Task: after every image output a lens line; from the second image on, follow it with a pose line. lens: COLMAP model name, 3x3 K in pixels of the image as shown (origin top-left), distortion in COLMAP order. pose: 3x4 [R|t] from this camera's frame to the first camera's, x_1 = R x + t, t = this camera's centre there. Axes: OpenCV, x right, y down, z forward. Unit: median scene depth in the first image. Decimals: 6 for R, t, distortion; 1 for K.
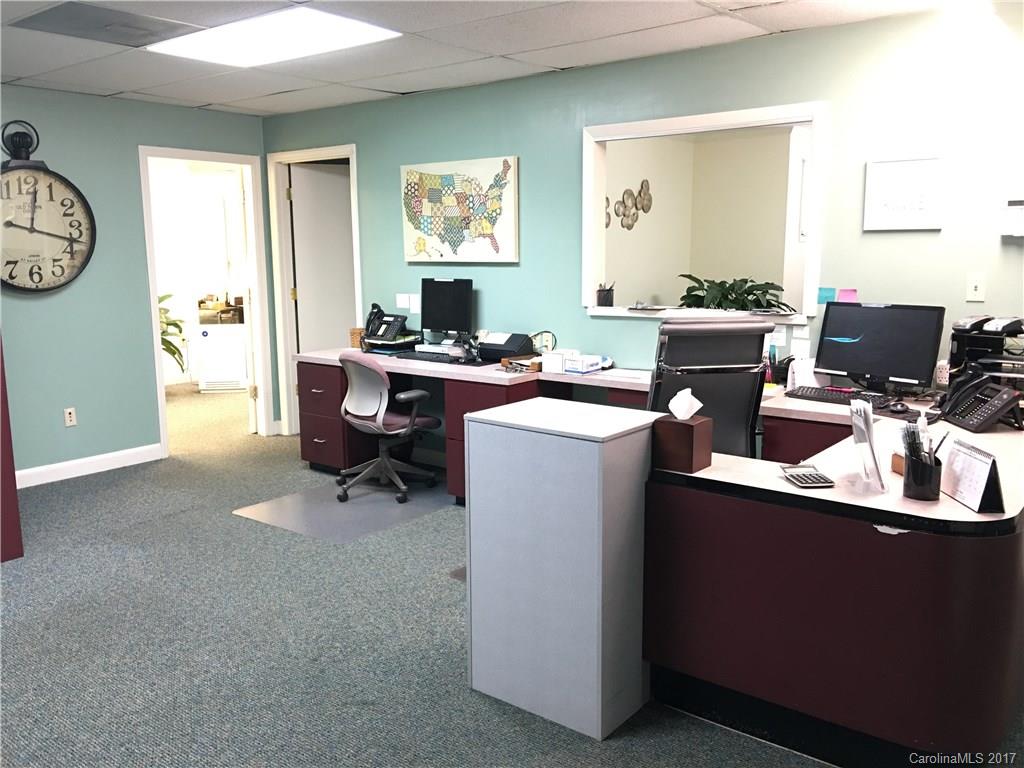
lens RADIAL K [[867.5, 0, 512.0], [0, 867.5, 384.0], [0, 0, 1]] dist [0.054051, -0.081225]
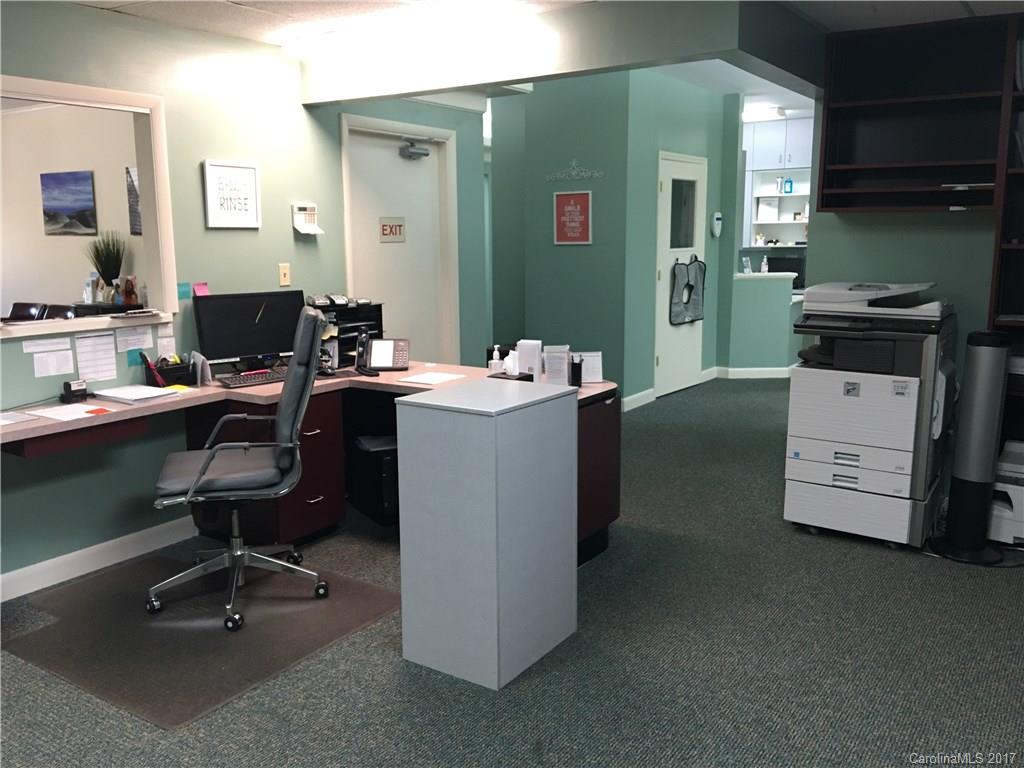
lens RADIAL K [[867.5, 0, 512.0], [0, 867.5, 384.0], [0, 0, 1]] dist [0.054051, -0.081225]
pose [[-0.084120, -0.160505, 0.983444, -0.694683], [0.165215, 0.971035, 0.172611, -0.109756], [-0.982664, 0.177000, -0.055166, 0.710922]]
